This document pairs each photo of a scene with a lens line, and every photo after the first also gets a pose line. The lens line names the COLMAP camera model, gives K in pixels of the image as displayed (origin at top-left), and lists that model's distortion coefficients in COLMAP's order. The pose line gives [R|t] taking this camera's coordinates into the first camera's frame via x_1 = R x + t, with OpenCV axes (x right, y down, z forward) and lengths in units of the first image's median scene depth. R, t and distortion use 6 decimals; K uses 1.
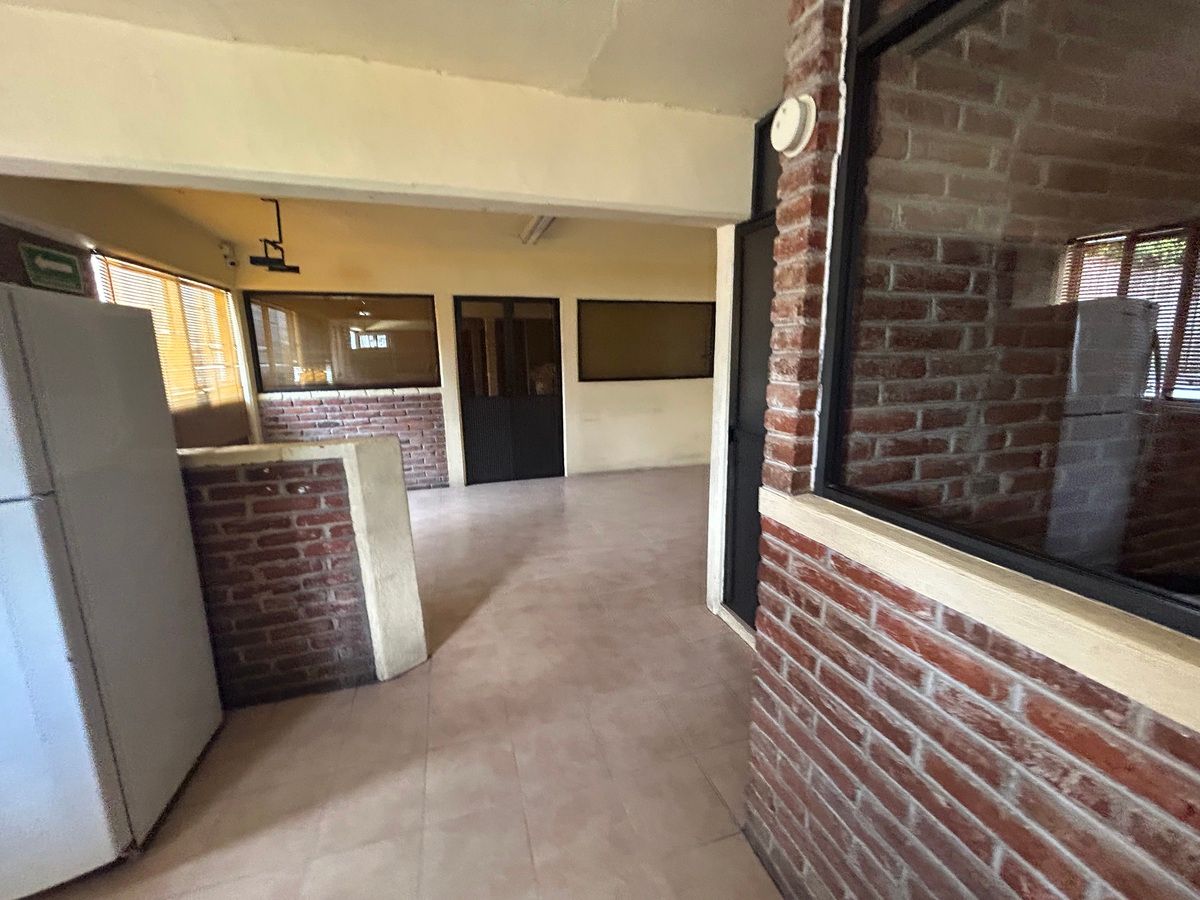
lens RADIAL K [[482.3, 0, 600.0], [0, 482.3, 446.1], [0, 0, 1]] dist [0.002483, -0.000282]
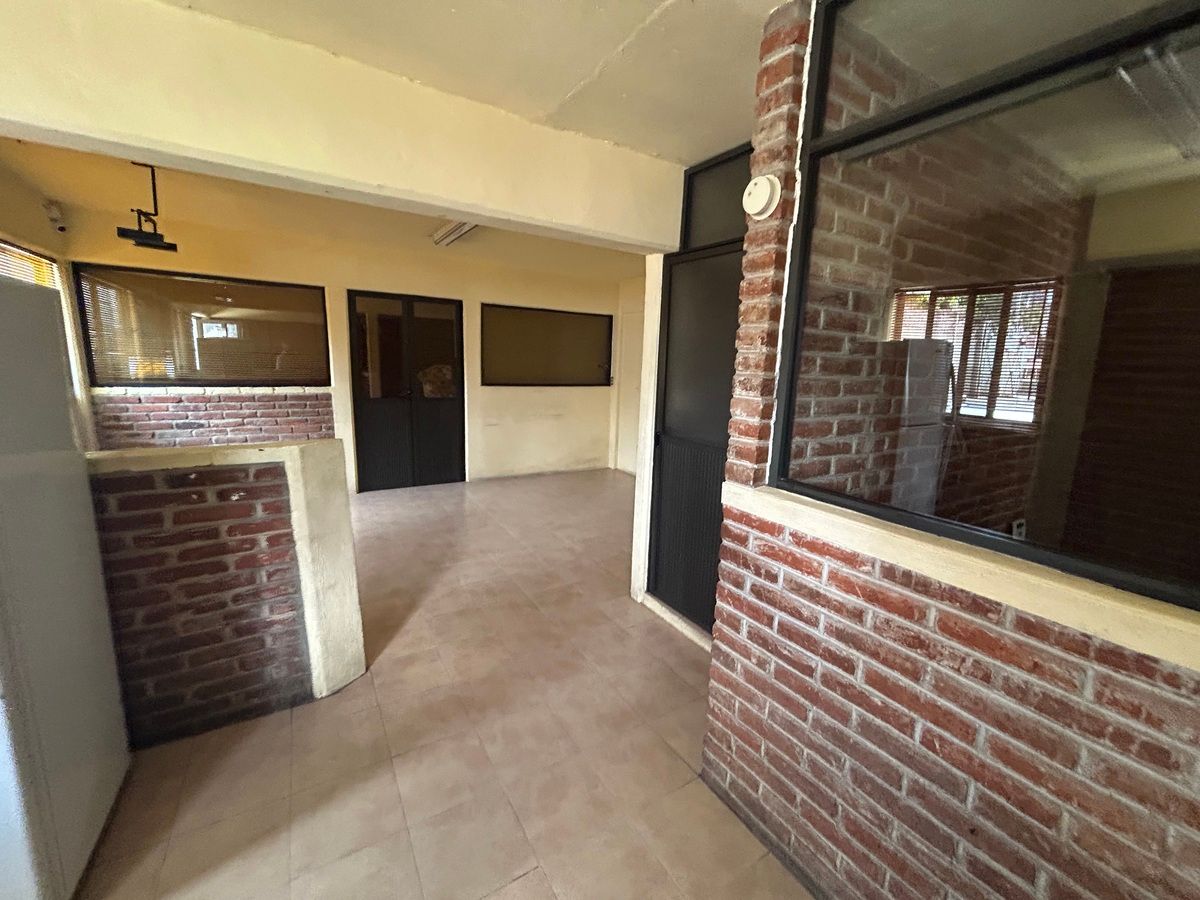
lens RADIAL K [[482.3, 0, 601.8], [0, 482.3, 445.4], [0, 0, 1]] dist [0.002483, -0.000282]
pose [[0.967067, 0.002645, 0.254507, -0.191402], [0.000466, 0.999926, -0.012165, 0.005302], [-0.254521, 0.011883, 0.966994, -0.069312]]
